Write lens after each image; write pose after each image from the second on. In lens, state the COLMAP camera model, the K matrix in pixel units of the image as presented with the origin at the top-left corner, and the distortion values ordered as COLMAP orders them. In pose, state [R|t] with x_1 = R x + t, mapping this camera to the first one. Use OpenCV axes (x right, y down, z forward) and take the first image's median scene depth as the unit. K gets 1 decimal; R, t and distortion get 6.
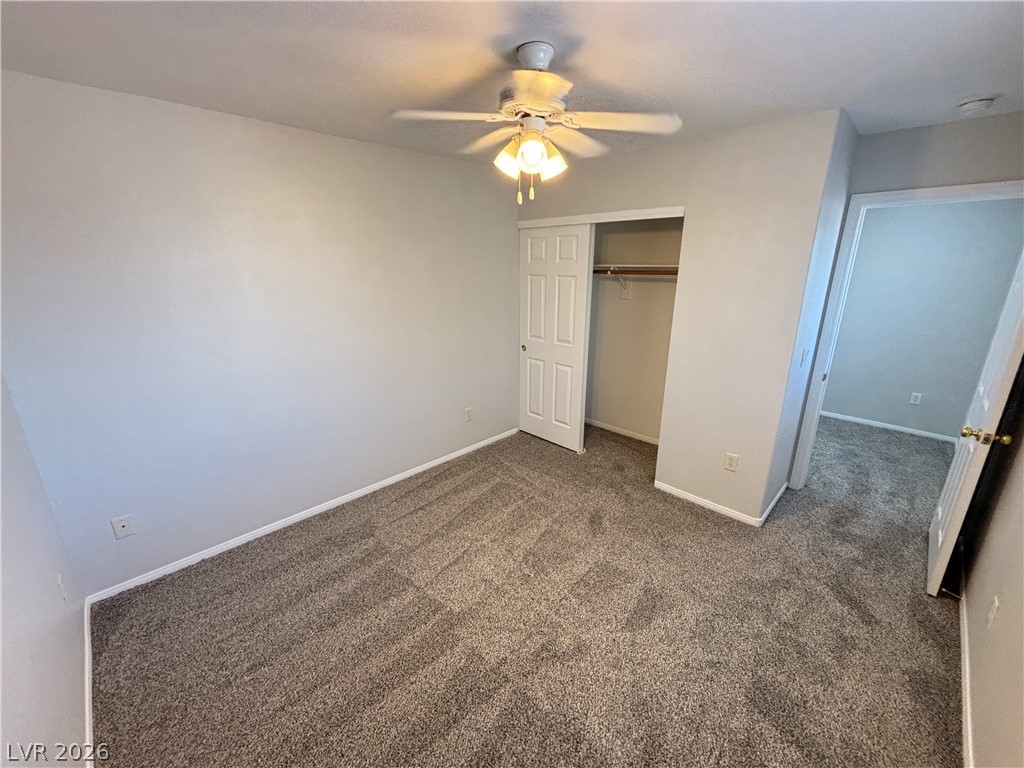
lens RADIAL K [[413.7, 0, 518.8], [0, 413.7, 382.9], [0, 0, 1]] dist [-0.000773, 0.000721]
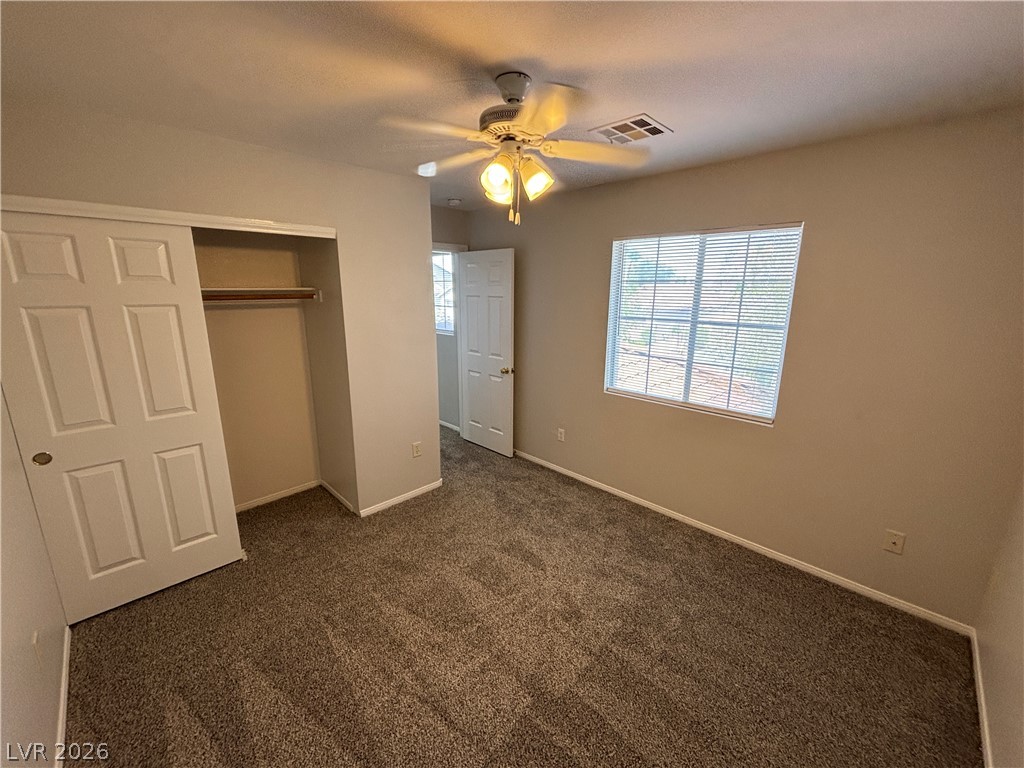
lens RADIAL K [[413.7, 0, 516.2], [0, 413.7, 376.2], [0, 0, 1]] dist [-0.000773, 0.000721]
pose [[0.002740, -0.213734, 0.976888, -0.516711], [0.273056, 0.939928, 0.204881, -0.147435], [-0.961994, 0.266184, 0.060937, 0.505258]]
